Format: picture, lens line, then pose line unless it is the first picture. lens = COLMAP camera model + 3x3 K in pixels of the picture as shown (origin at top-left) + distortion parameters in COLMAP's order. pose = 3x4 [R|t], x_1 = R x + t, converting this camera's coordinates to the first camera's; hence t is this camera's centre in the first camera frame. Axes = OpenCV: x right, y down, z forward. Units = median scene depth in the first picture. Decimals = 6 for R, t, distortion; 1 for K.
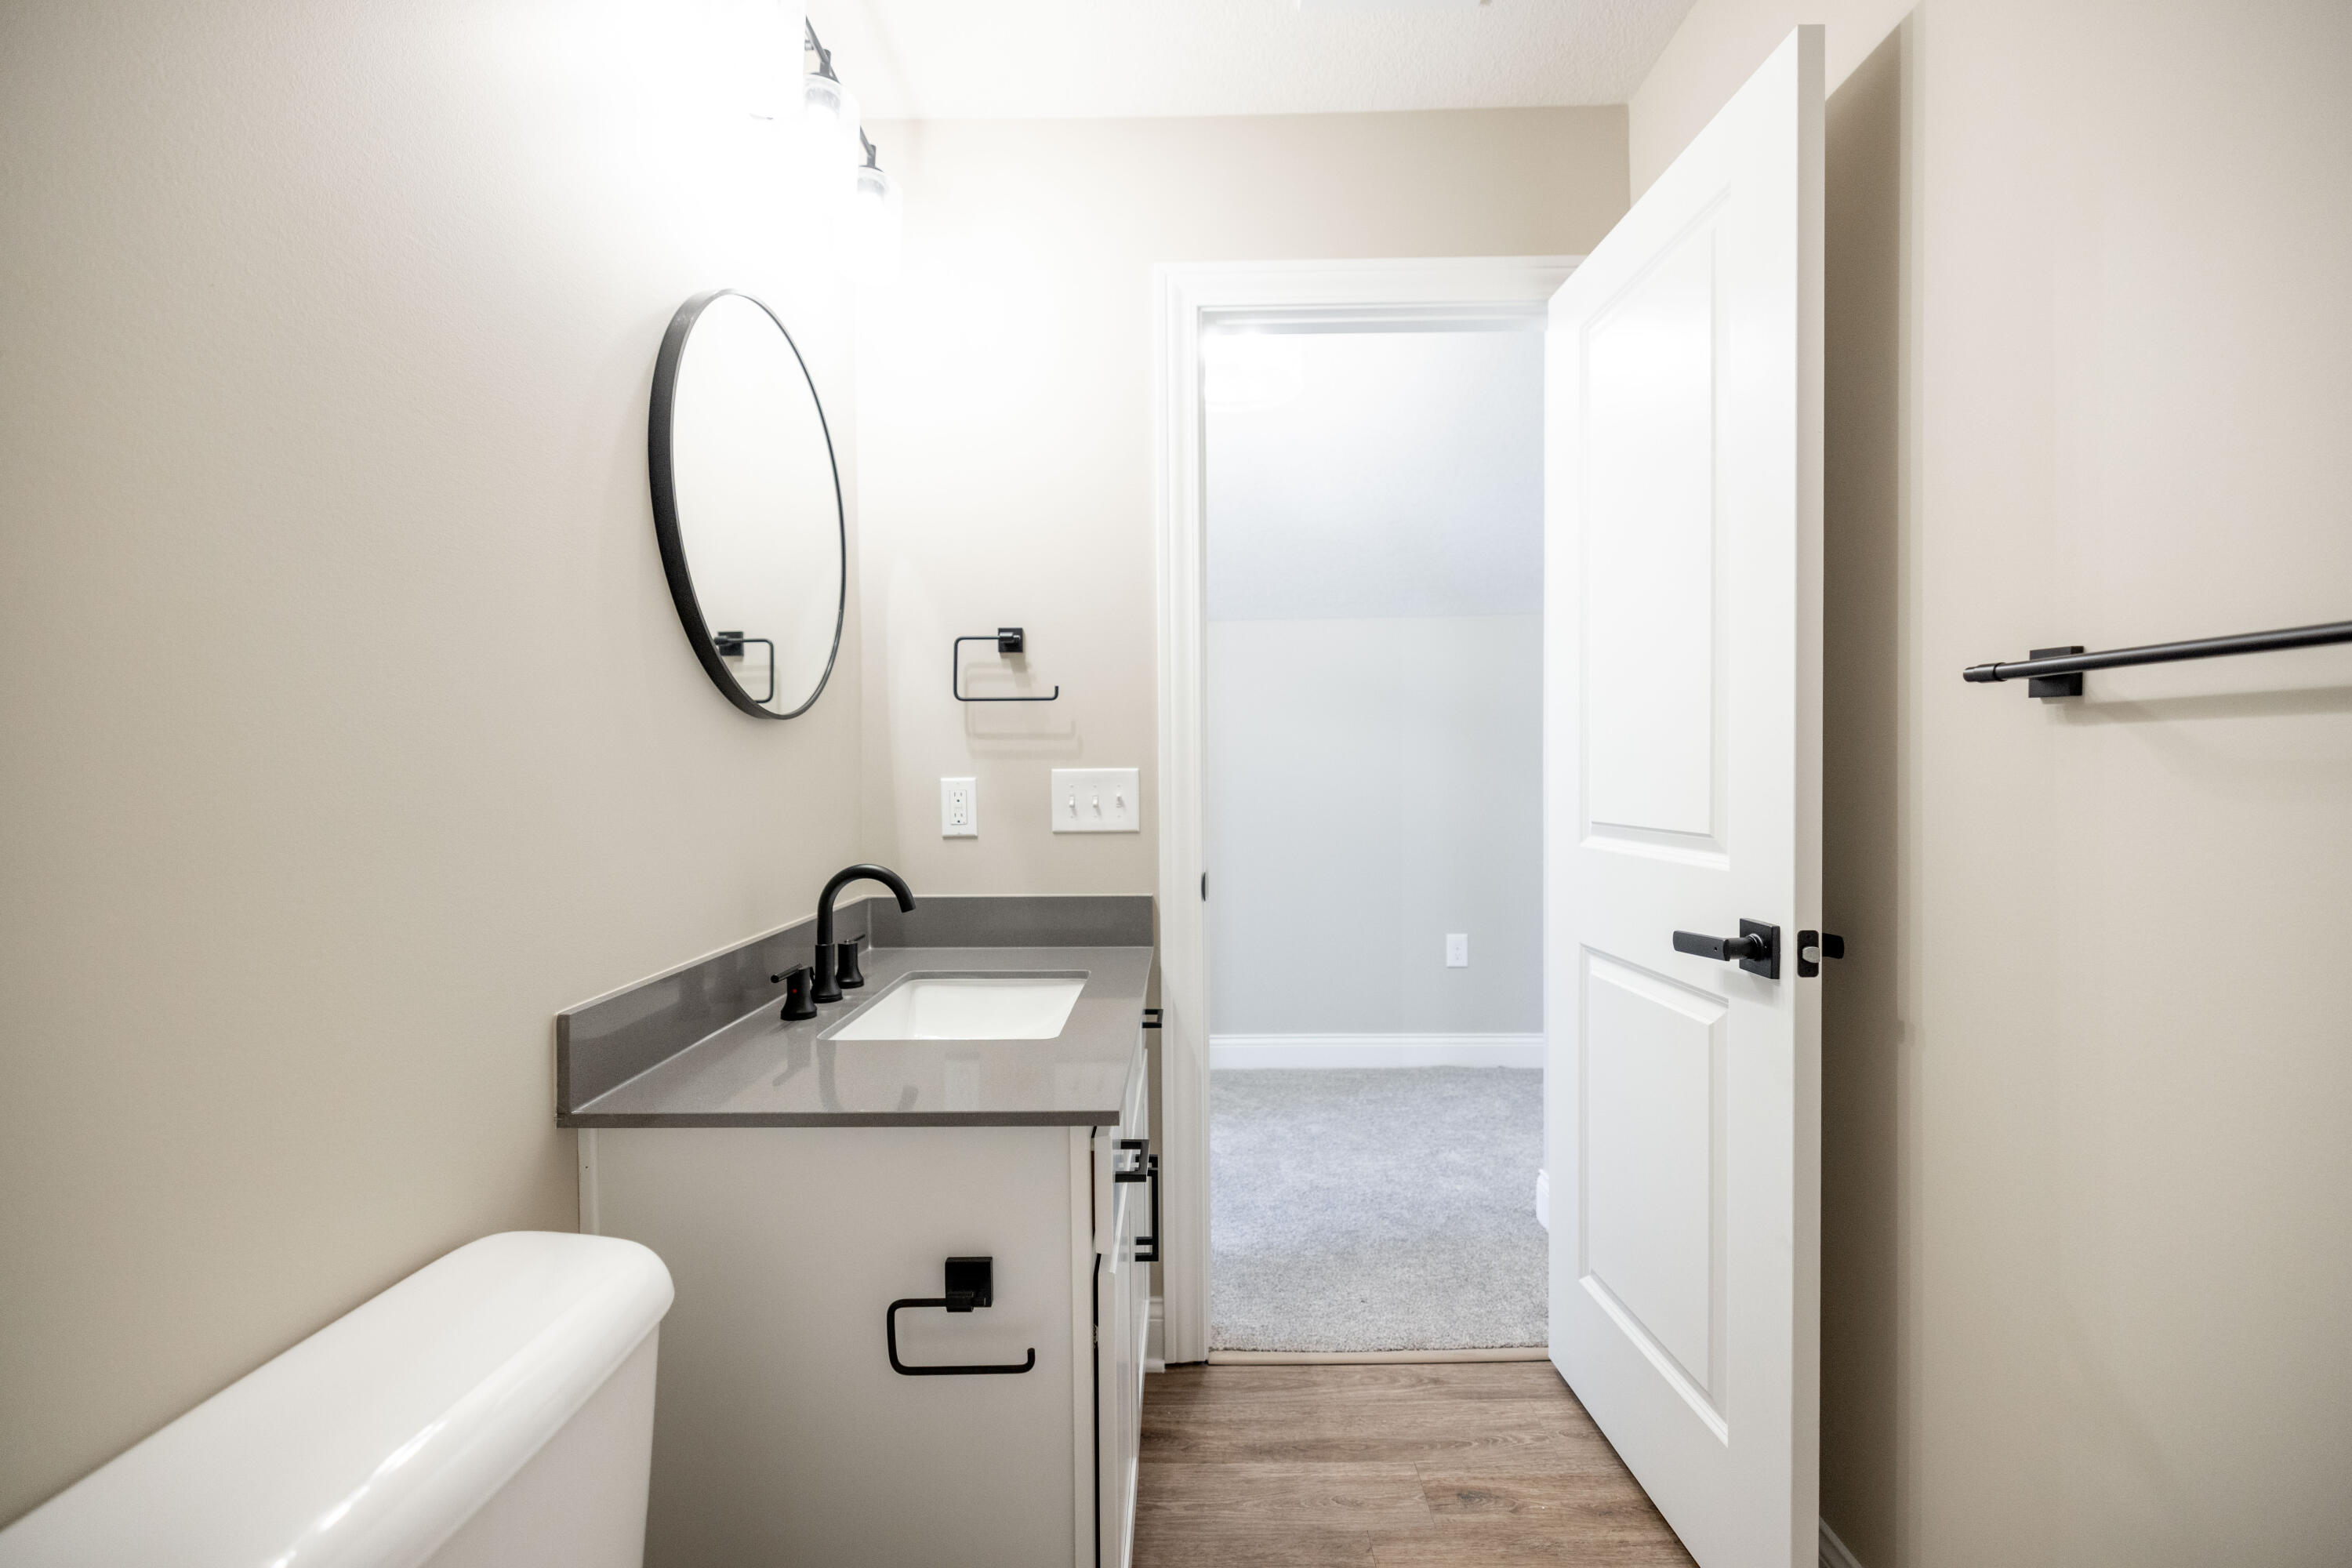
lens RADIAL K [[1001.9, 0, 1131.1], [0, 1001.9, 777.3], [0, 0, 1]] dist [0.000668, -0.000846]
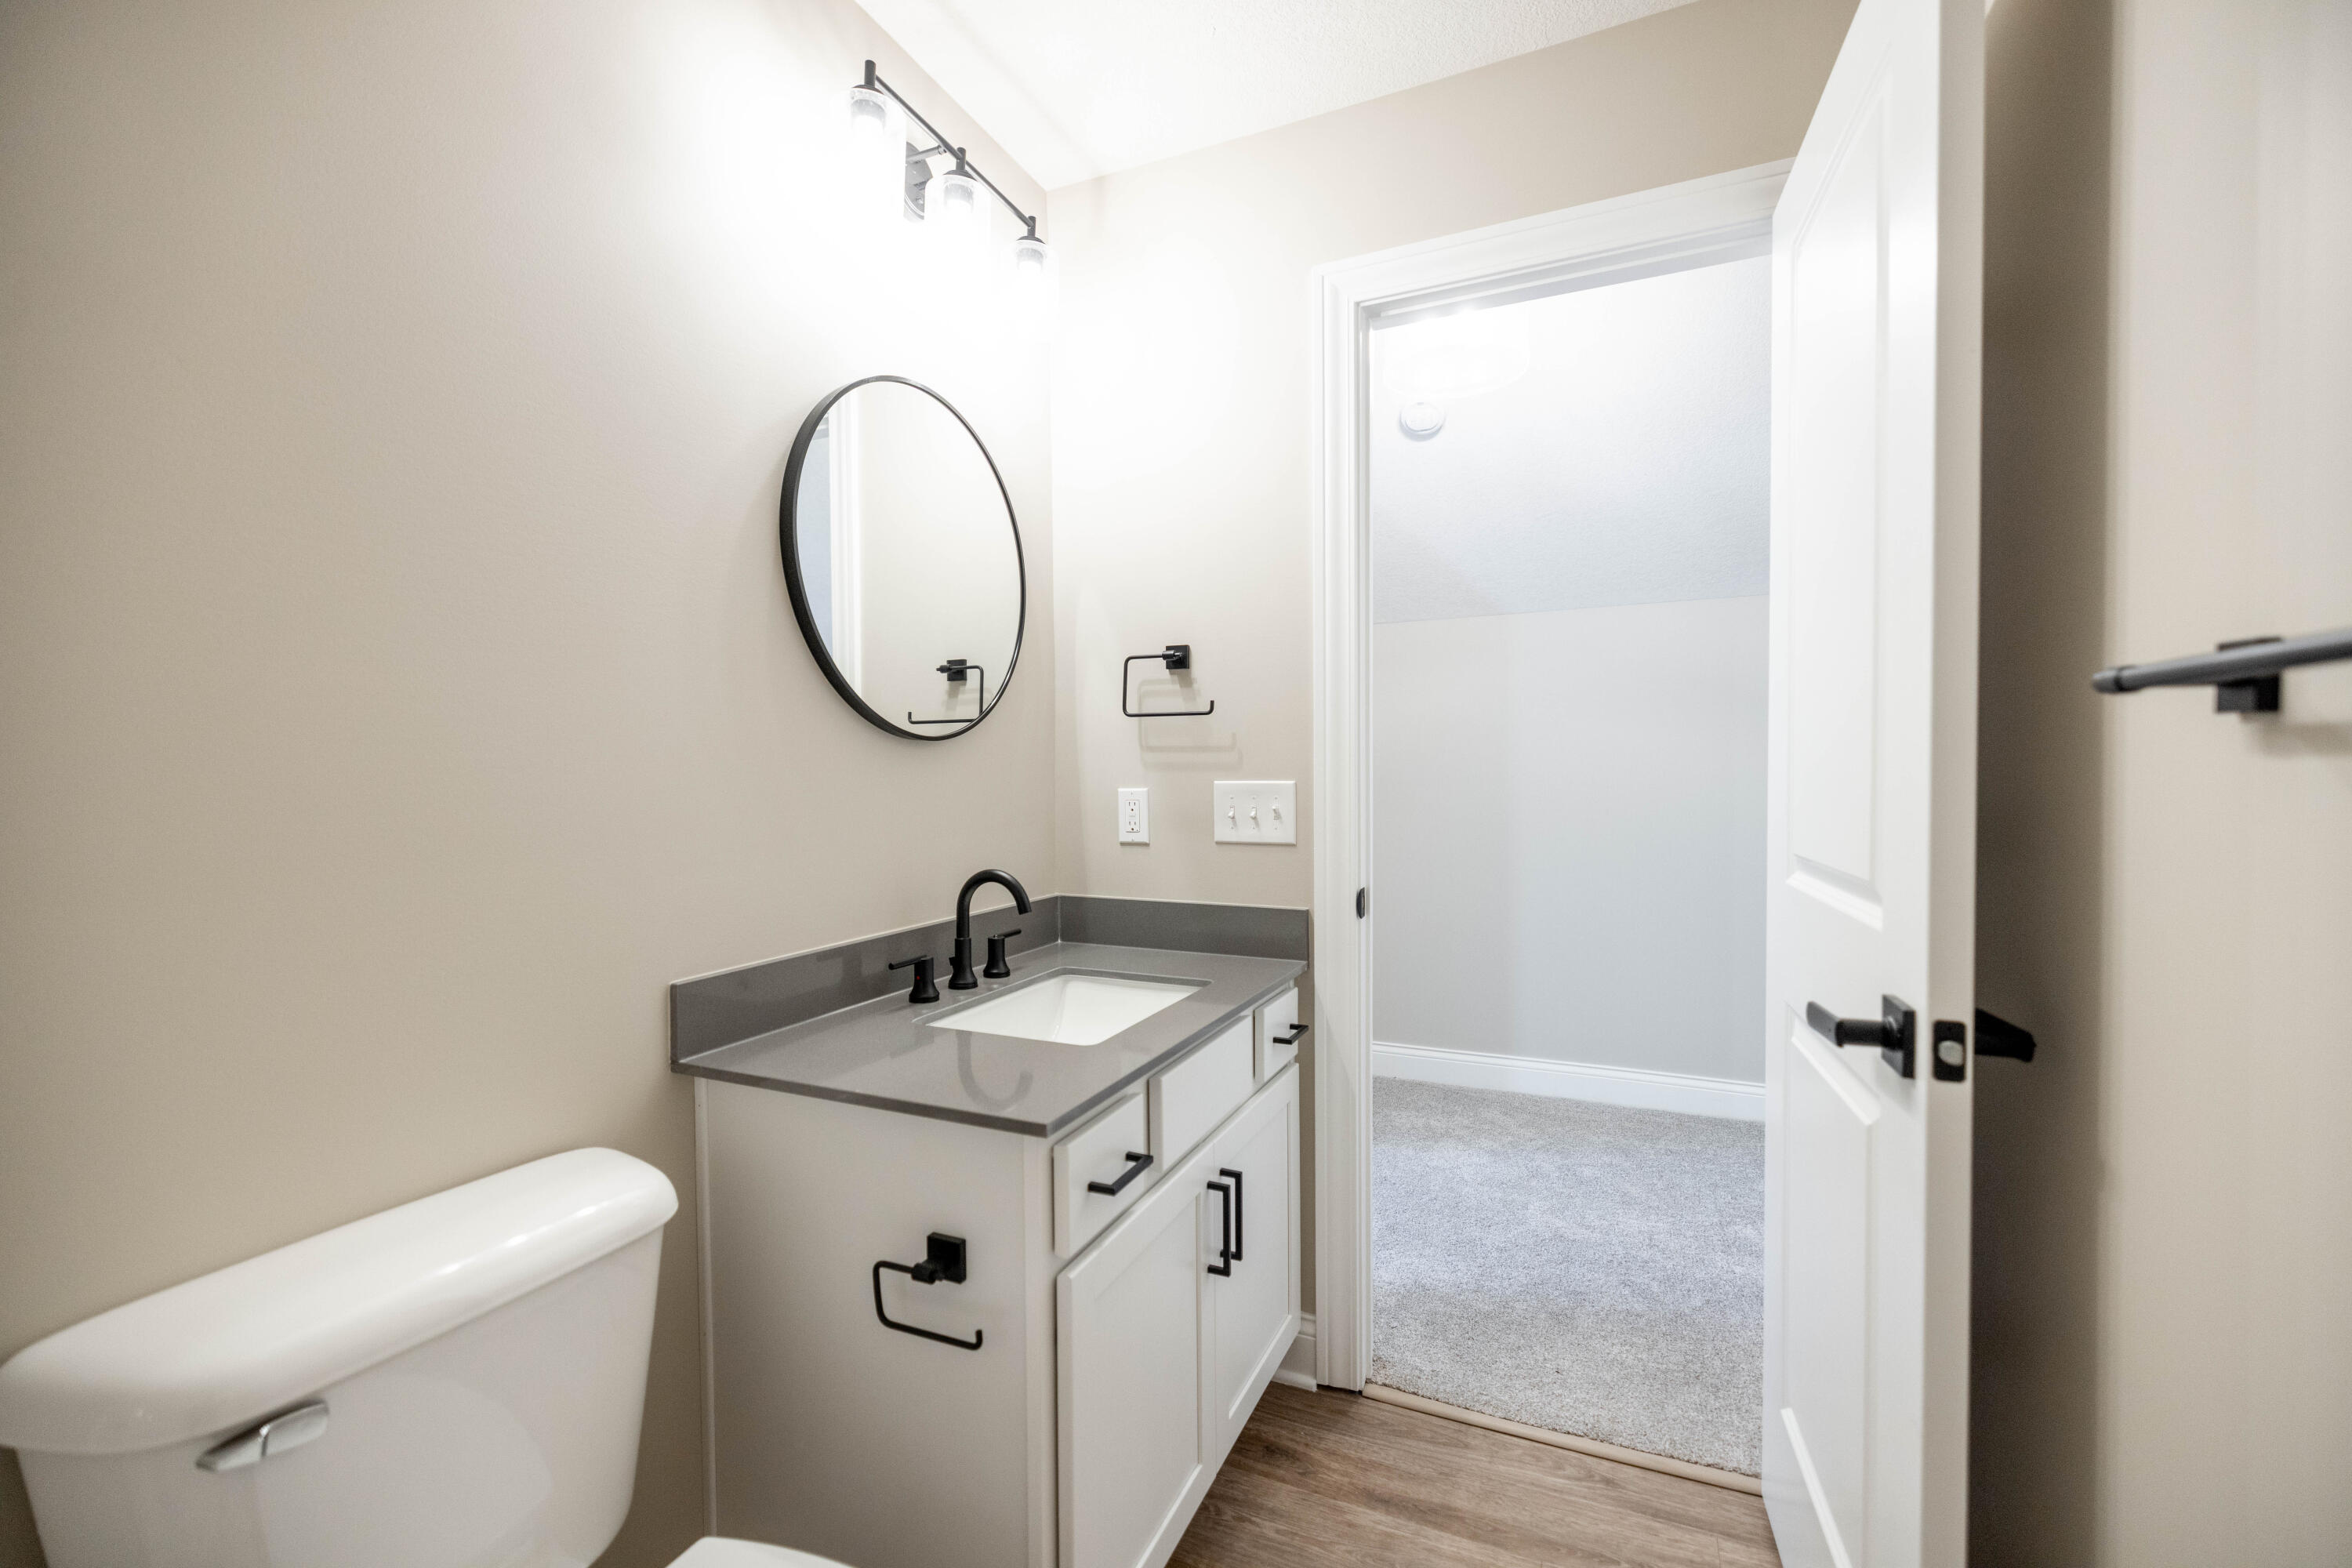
lens RADIAL K [[970.2, 0, 1154.2], [0, 970.2, 776.3], [0, 0, 1]] dist [0.002586, -0.001598]
pose [[0.915555, 0.004530, -0.402167, 0.299138], [-0.001033, 0.999960, 0.008912, -0.024645], [0.402191, -0.007744, 0.915523, 0.069776]]
